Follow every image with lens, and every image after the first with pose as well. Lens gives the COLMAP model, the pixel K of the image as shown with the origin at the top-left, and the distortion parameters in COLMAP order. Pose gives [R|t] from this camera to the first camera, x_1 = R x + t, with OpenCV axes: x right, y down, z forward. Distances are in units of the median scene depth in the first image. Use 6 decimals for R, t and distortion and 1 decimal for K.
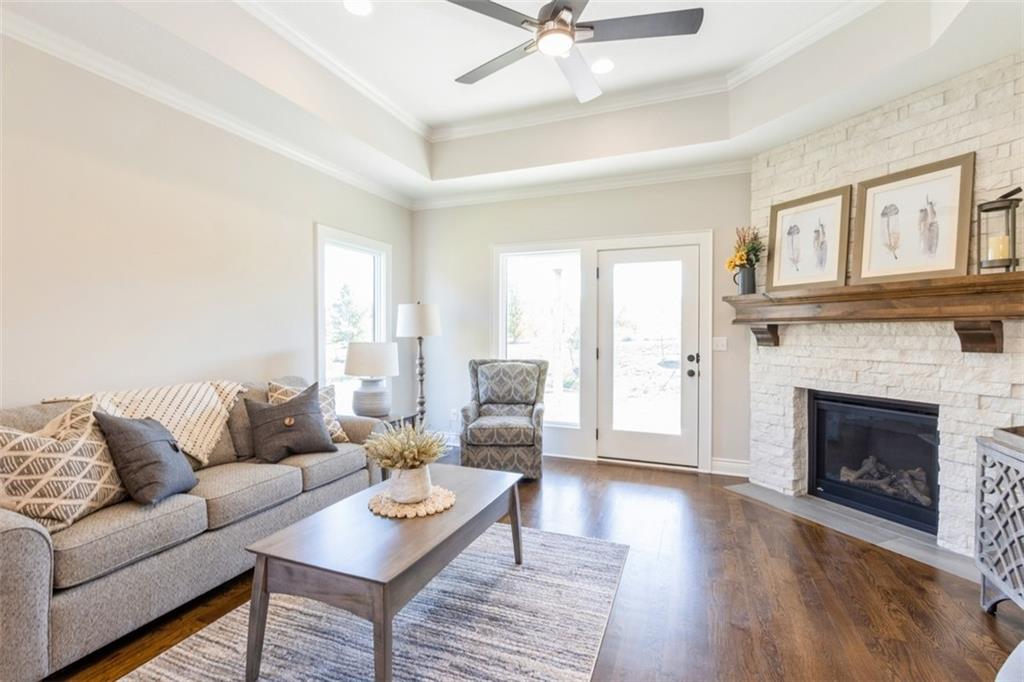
lens RADIAL K [[486.0, 0, 489.3], [0, 486.0, 337.3], [0, 0, 1]] dist [0.002414, -0.000329]
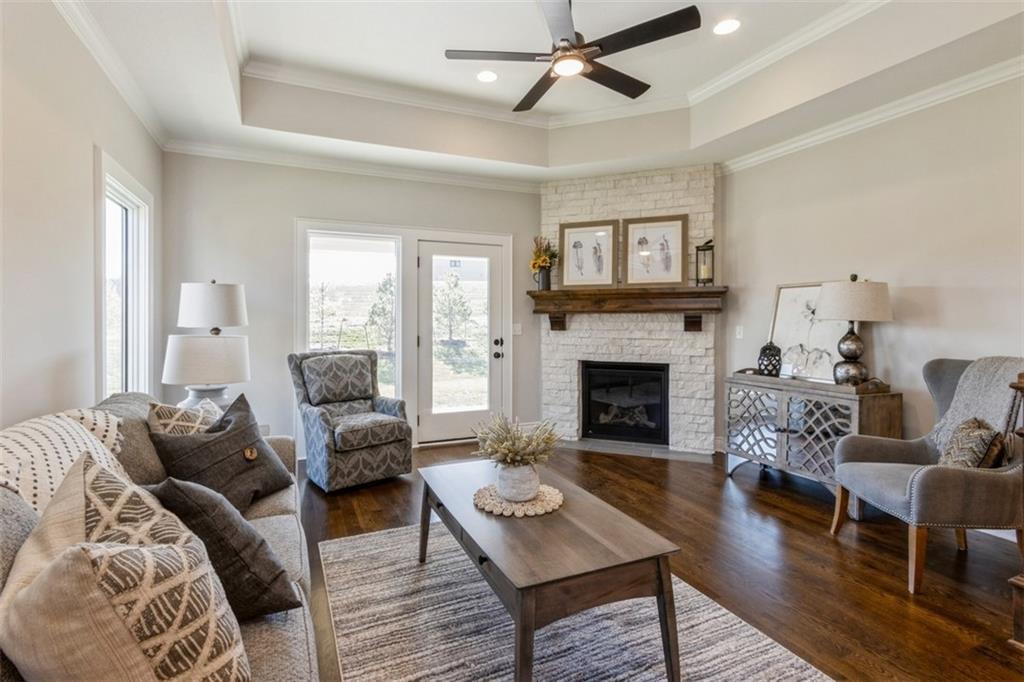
lens RADIAL K [[491.6, 0, 509.1], [0, 491.6, 320.3], [0, 0, 1]] dist [0.002391, 0.000141]
pose [[0.683284, -0.003652, 0.730143, -0.485524], [0.010380, 0.999935, -0.004713, -0.004297], [-0.730079, 0.010799, 0.683278, 0.194310]]
